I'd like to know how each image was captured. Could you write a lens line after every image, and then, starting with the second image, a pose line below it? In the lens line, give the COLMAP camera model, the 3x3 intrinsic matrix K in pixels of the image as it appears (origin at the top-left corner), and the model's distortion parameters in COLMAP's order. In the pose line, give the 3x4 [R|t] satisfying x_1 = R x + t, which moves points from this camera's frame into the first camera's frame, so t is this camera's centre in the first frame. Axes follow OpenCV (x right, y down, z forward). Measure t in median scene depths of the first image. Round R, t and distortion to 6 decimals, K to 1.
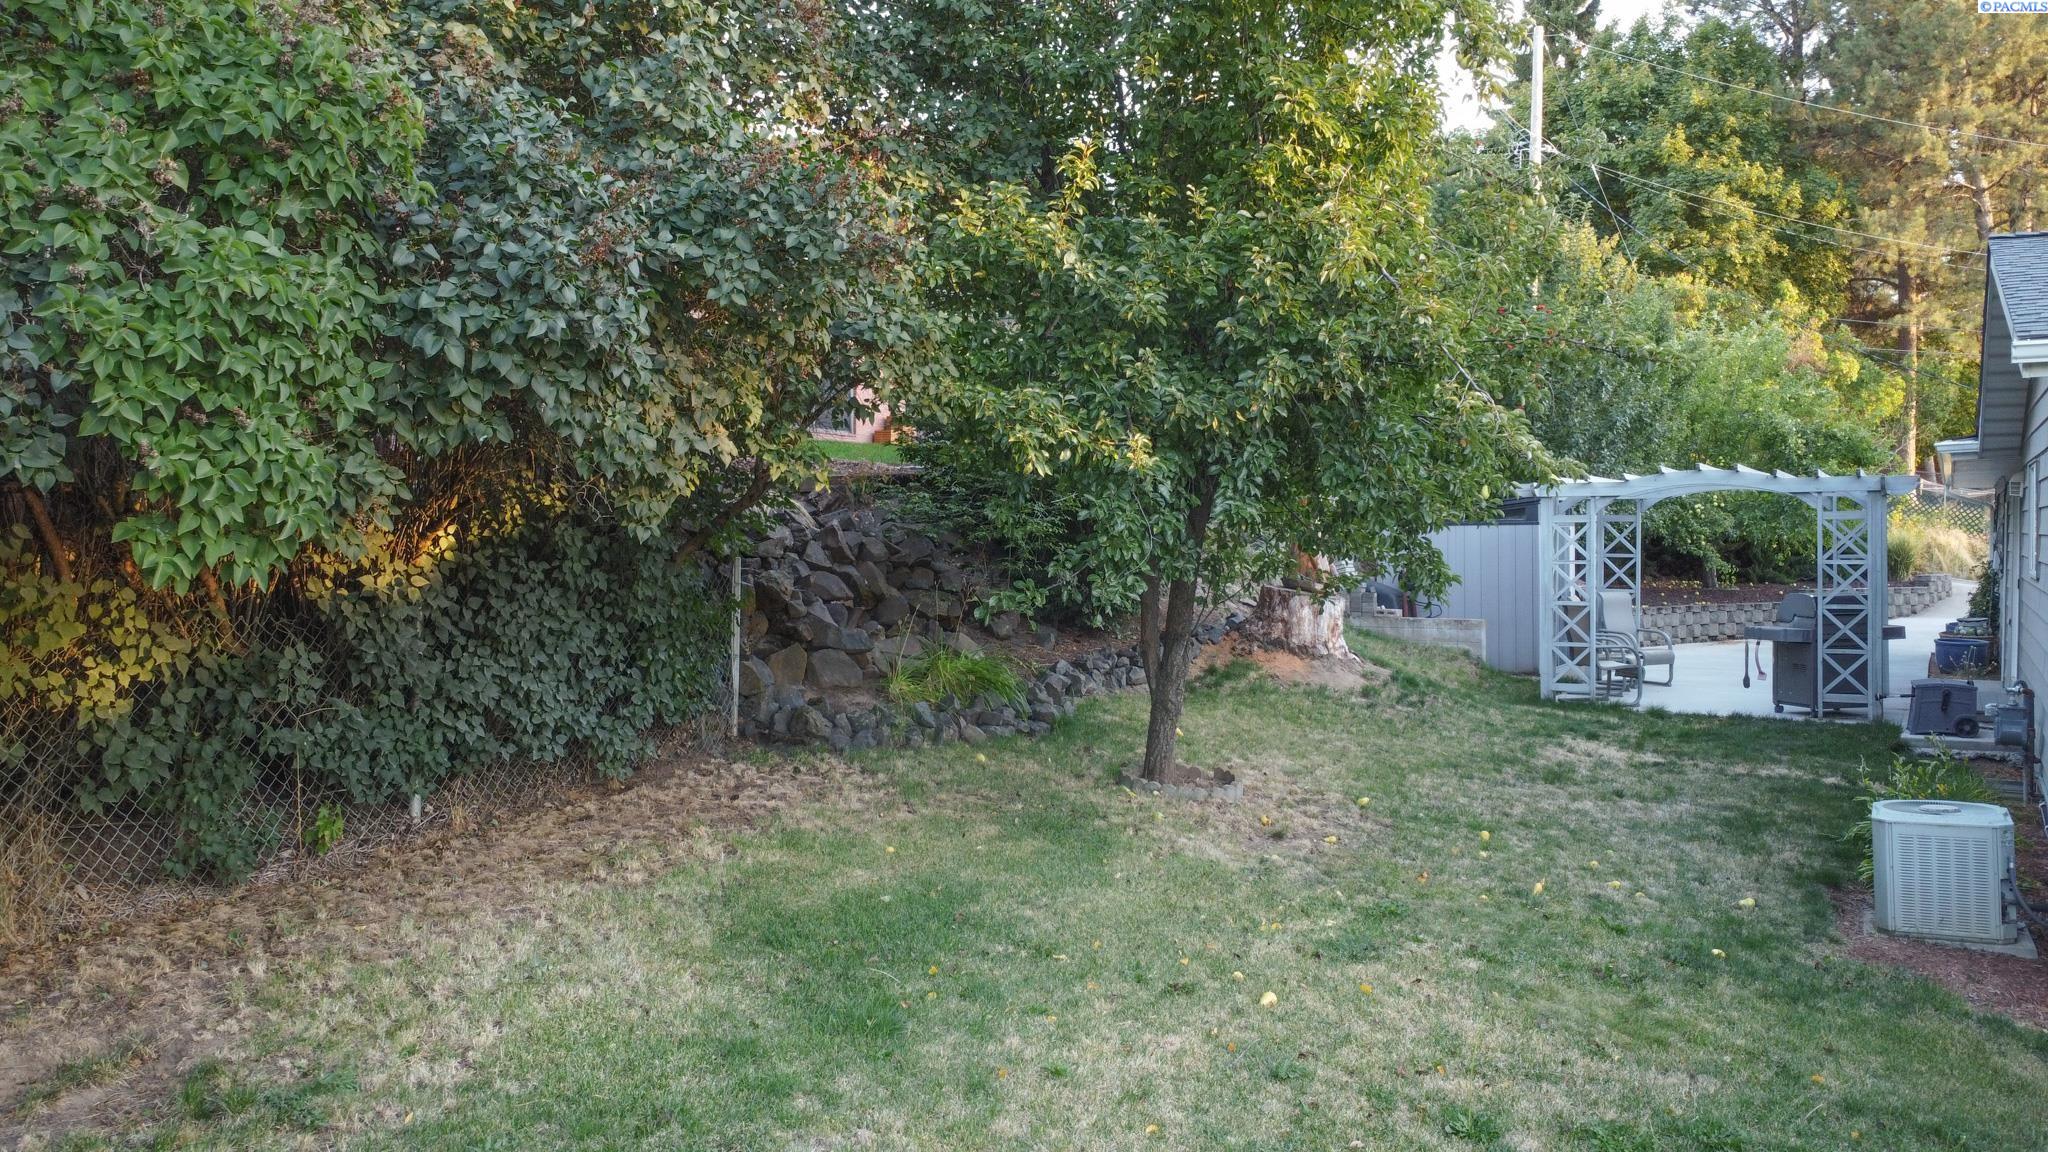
lens RADIAL K [[1551.0, 0, 1024.0], [0, 1551.0, 545.7], [0, 0, 1]] dist [0.024728, -0.016701]
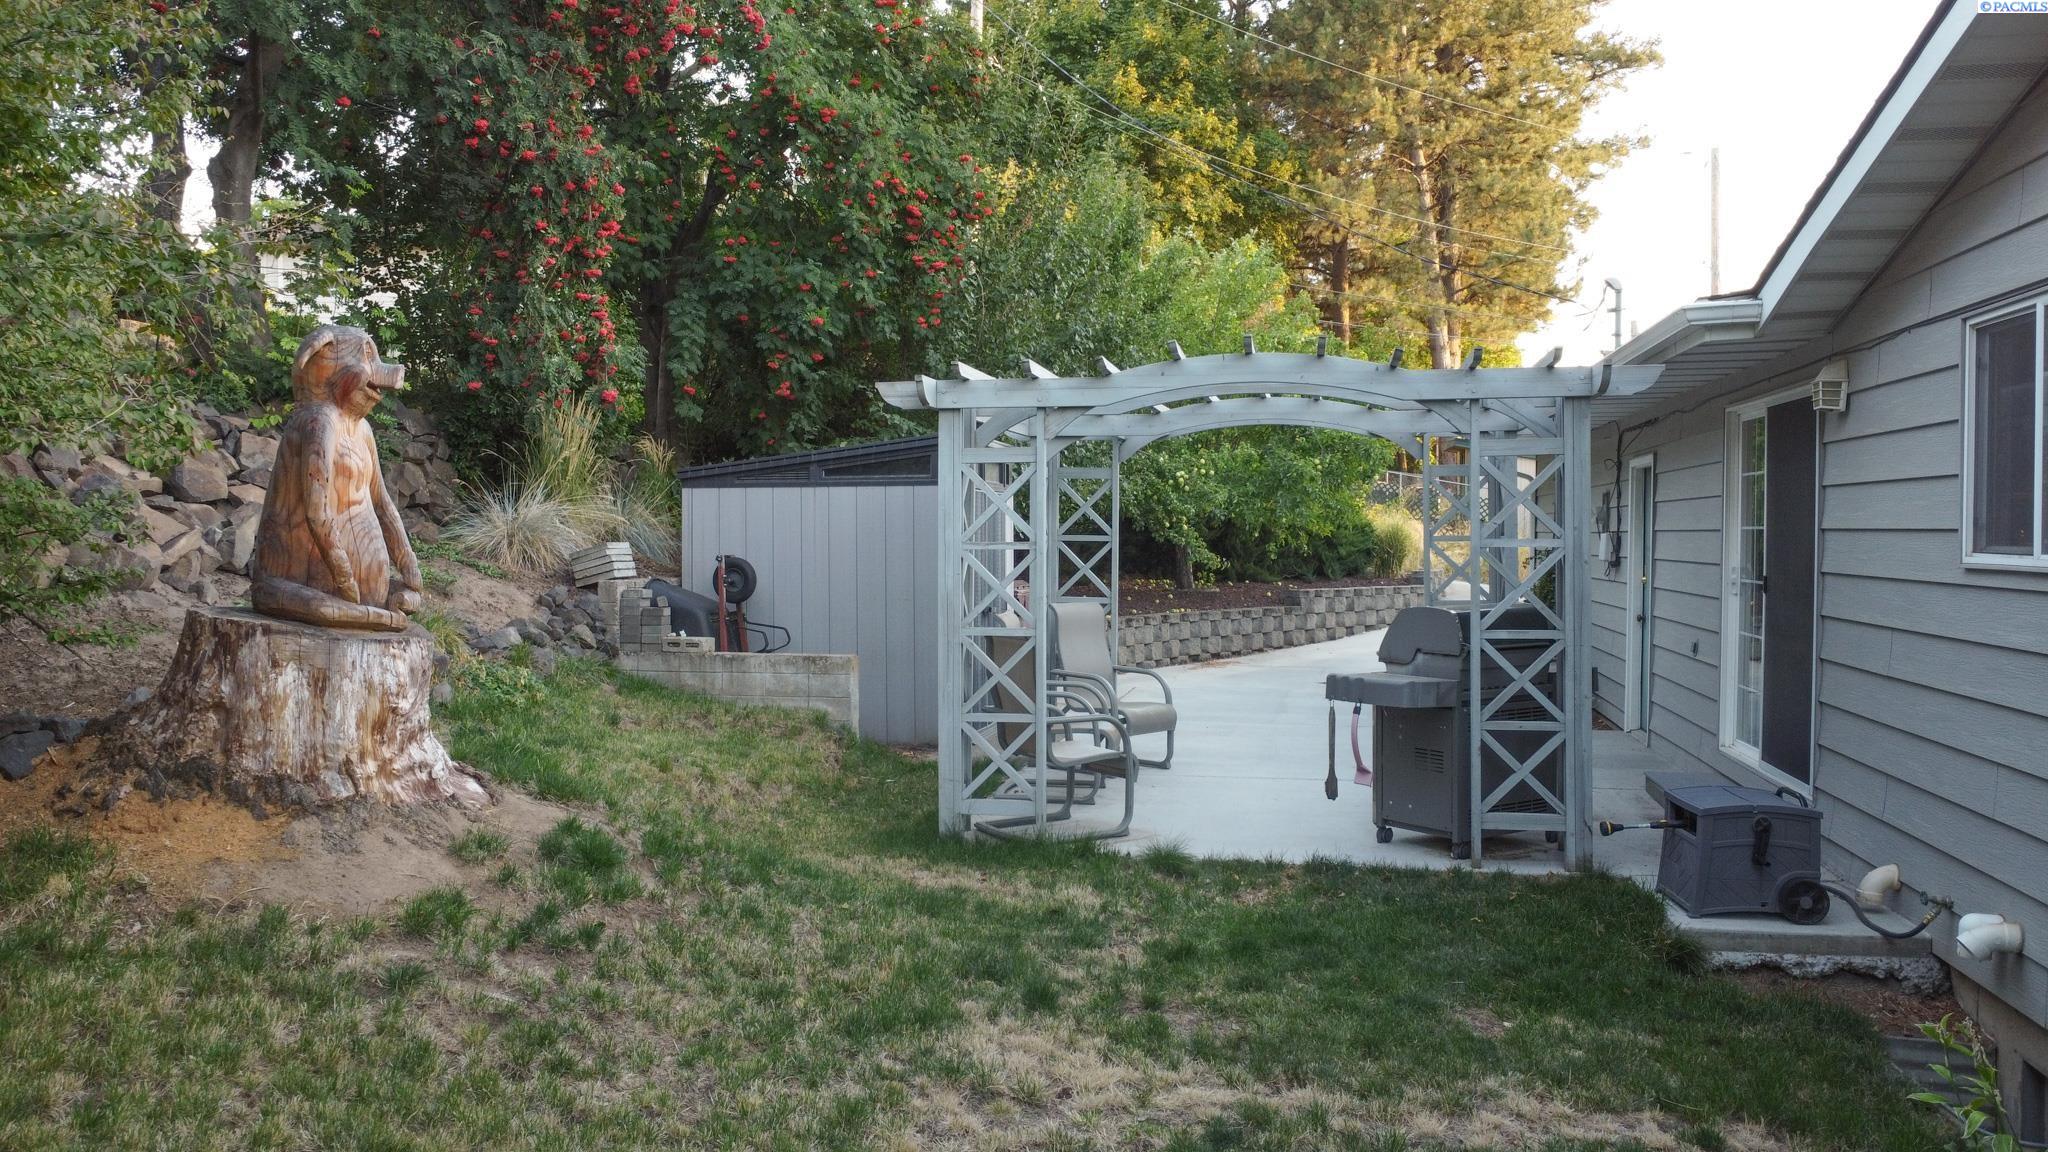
lens RADIAL K [[1551.0, 0, 1025.2], [0, 1551.0, 573.8], [0, 0, 1]] dist [0.024728, -0.016701]
pose [[0.942488, -0.005622, 0.334194, 0.163490], [-0.000557, 0.999831, 0.018390, 0.008462], [-0.334241, -0.017518, 0.942325, 0.447787]]
